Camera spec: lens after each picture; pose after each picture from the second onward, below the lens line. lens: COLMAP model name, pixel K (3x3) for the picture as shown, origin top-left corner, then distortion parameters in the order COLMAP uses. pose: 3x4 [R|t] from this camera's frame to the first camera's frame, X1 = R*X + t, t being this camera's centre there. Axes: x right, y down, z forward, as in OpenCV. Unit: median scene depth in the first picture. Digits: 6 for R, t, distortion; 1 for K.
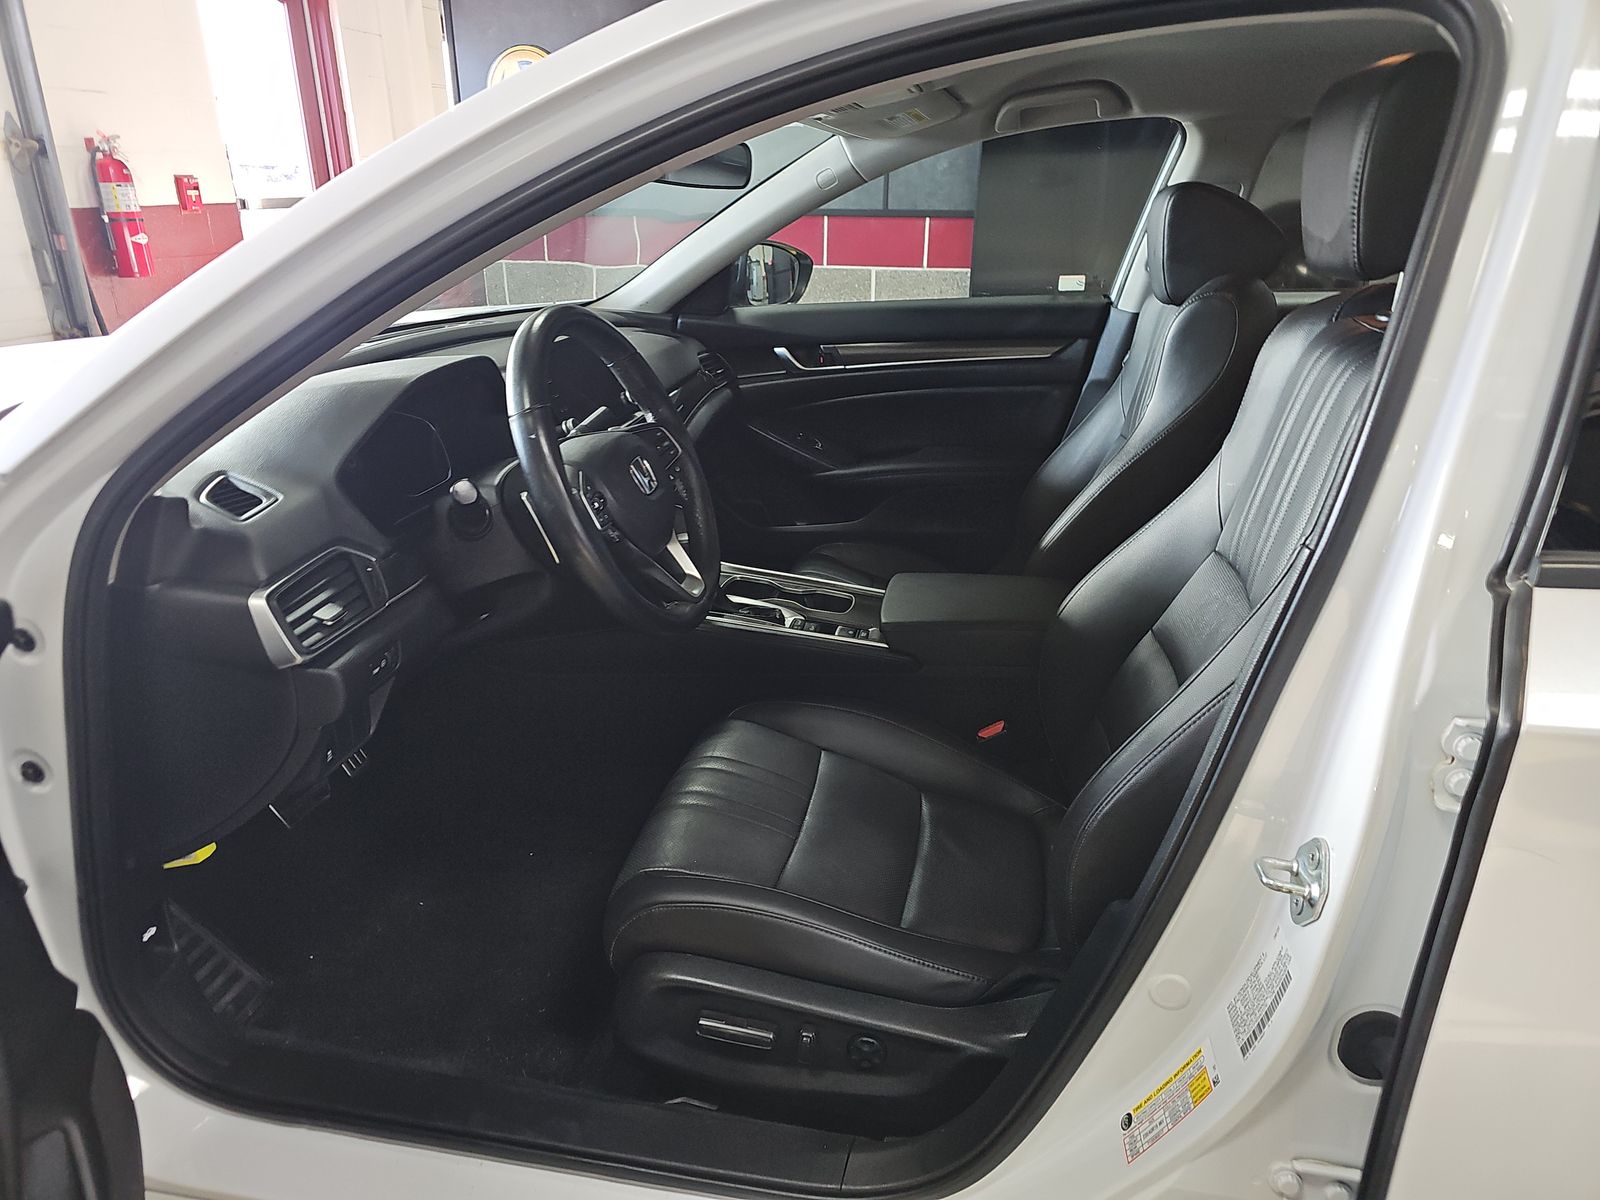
lens RADIAL K [[1032.0, 0, 800.0], [0, 1032.0, 600.0], [0, 0, 1]] dist [0.076676, -0.053111]
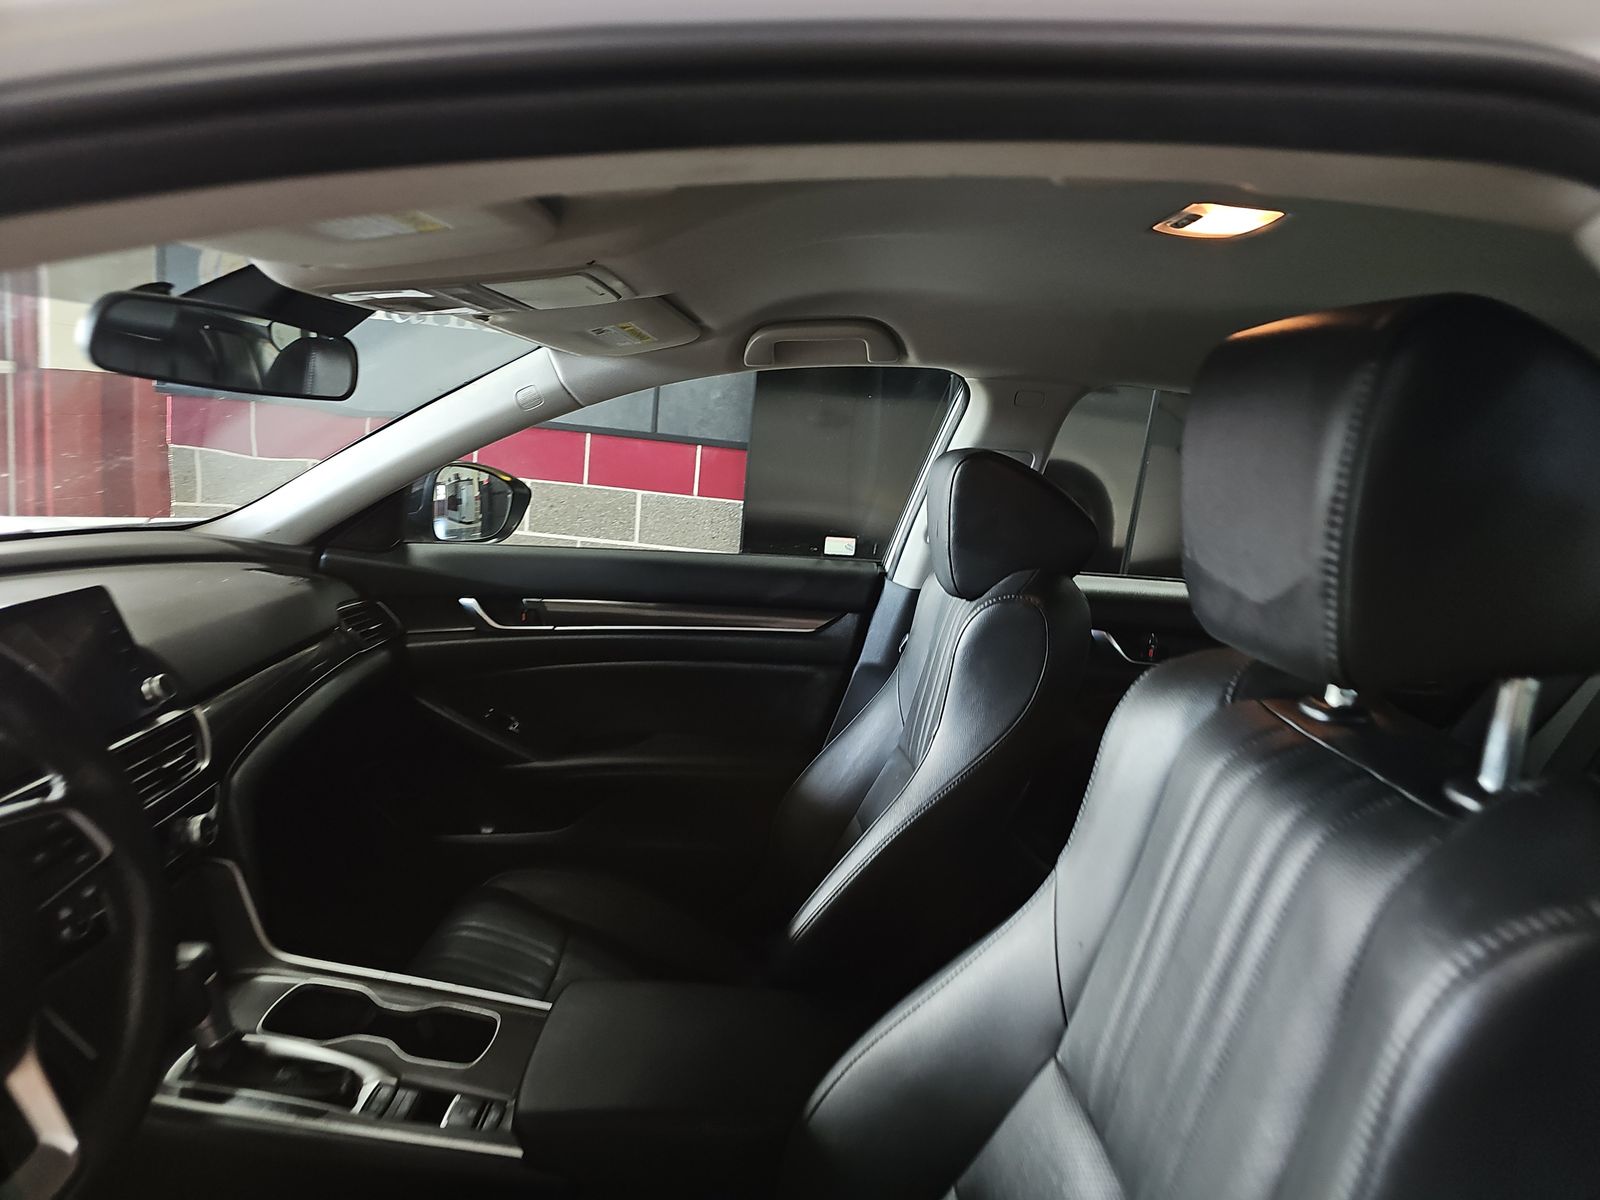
lens RADIAL K [[1032.0, 0, 800.0], [0, 1032.0, 600.0], [0, 0, 1]] dist [0.076676, -0.053111]
pose [[0.978706, 0.054520, 0.197895, 0.071618], [-0.015182, 0.980667, -0.195093, -0.103557], [-0.204706, 0.187934, 0.960612, 0.234608]]
